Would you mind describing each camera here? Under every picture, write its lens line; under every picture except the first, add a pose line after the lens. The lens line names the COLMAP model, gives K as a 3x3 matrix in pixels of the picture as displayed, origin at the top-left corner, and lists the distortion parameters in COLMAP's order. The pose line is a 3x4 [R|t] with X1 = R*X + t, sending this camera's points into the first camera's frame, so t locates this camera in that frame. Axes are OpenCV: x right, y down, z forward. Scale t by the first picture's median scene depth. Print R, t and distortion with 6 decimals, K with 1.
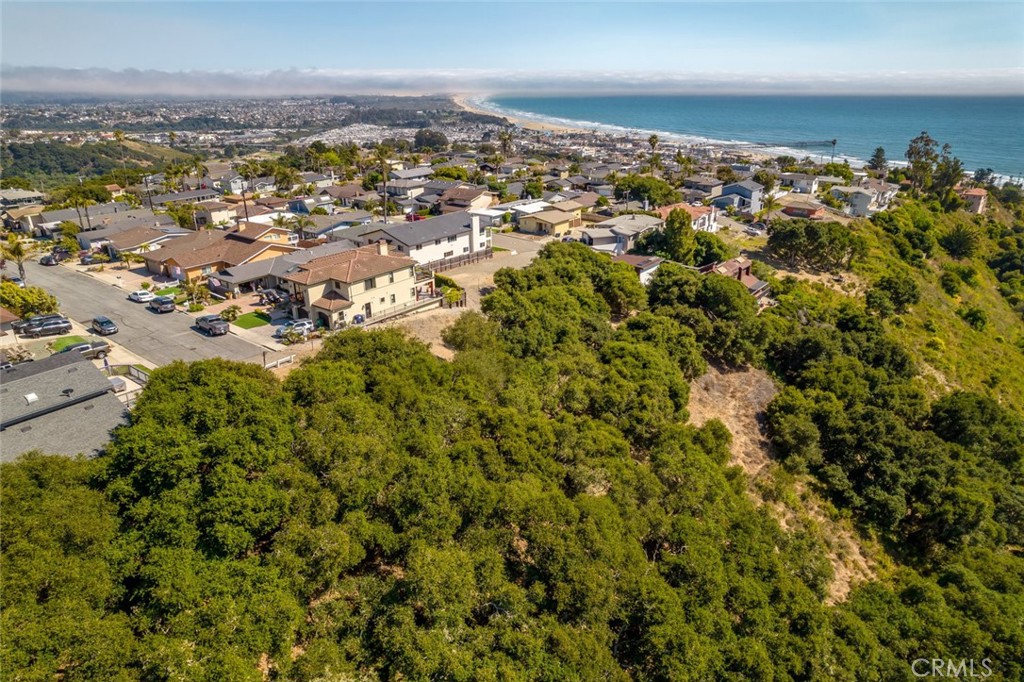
lens RADIAL K [[653.5, 0, 511.2], [0, 653.5, 344.8], [0, 0, 1]] dist [-0.079750, 0.066231]
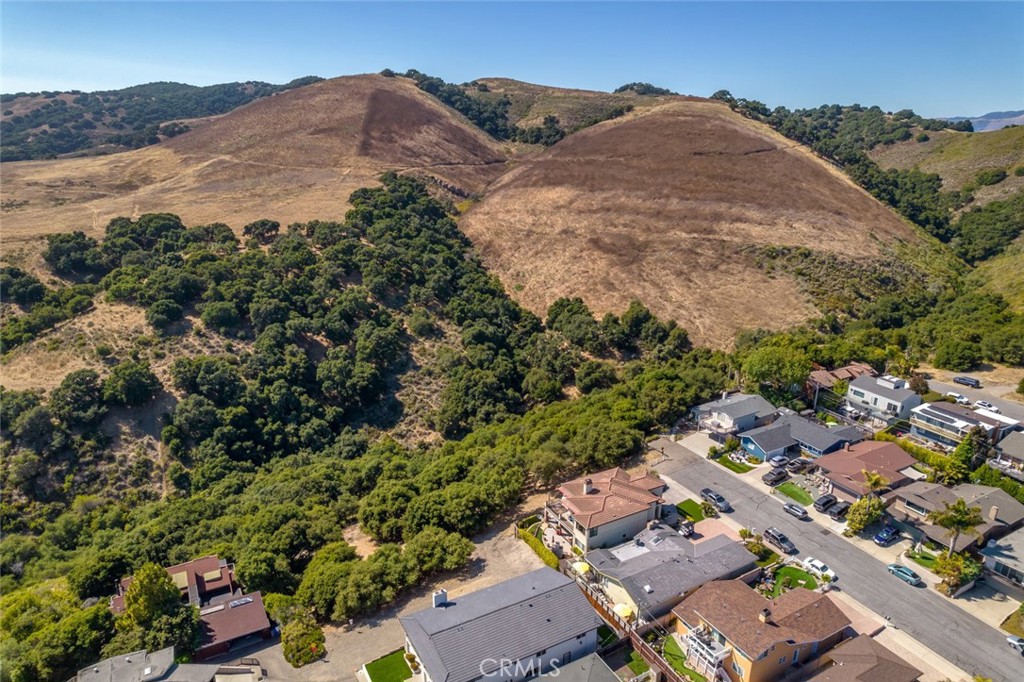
lens RADIAL K [[653.5, 0, 507.9], [0, 653.5, 349.1], [0, 0, 1]] dist [-0.079750, 0.066231]
pose [[-0.926426, -0.114619, 0.358606, -0.387504], [0.147380, 0.766093, 0.625604, -0.928421], [-0.346432, 0.632427, -0.692836, 1.447235]]
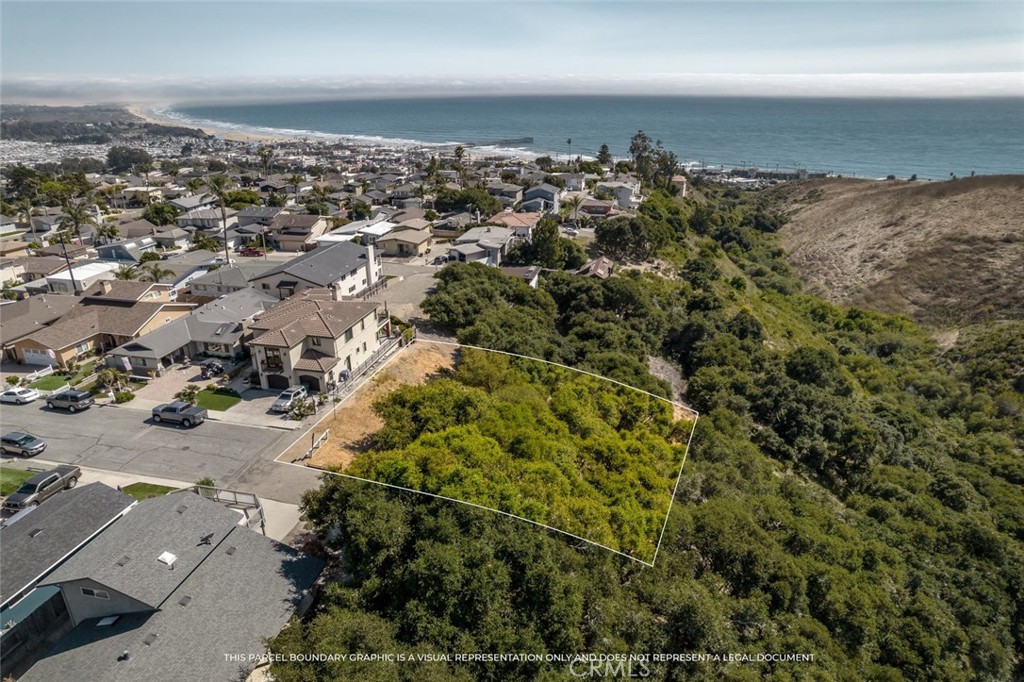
lens RADIAL K [[653.5, 0, 510.3], [0, 653.5, 343.5], [0, 0, 1]] dist [-0.079750, 0.066231]
pose [[0.906936, -0.156072, 0.391291, -0.292427], [0.158941, 0.986965, 0.025271, -0.054699], [-0.390135, 0.039273, 0.919920, 0.066736]]
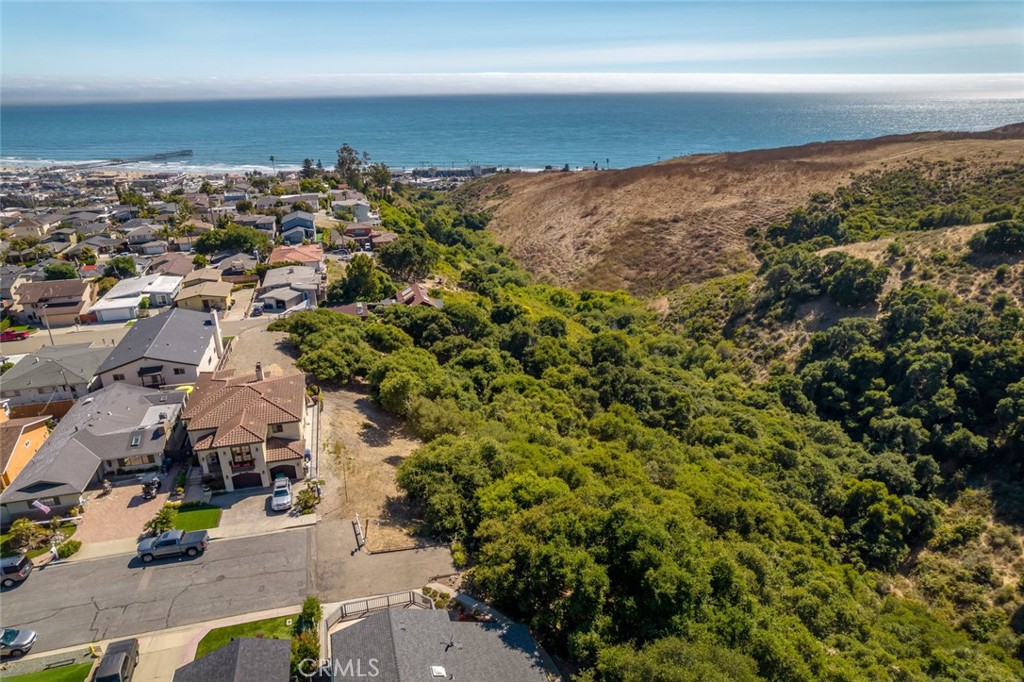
lens RADIAL K [[653.5, 0, 509.0], [0, 653.5, 343.1], [0, 0, 1]] dist [-0.079750, 0.066231]
pose [[0.598322, -0.296762, 0.744273, -0.529885], [0.303636, 0.943581, 0.132138, -0.168615], [-0.741496, 0.146927, 0.654673, 0.168044]]
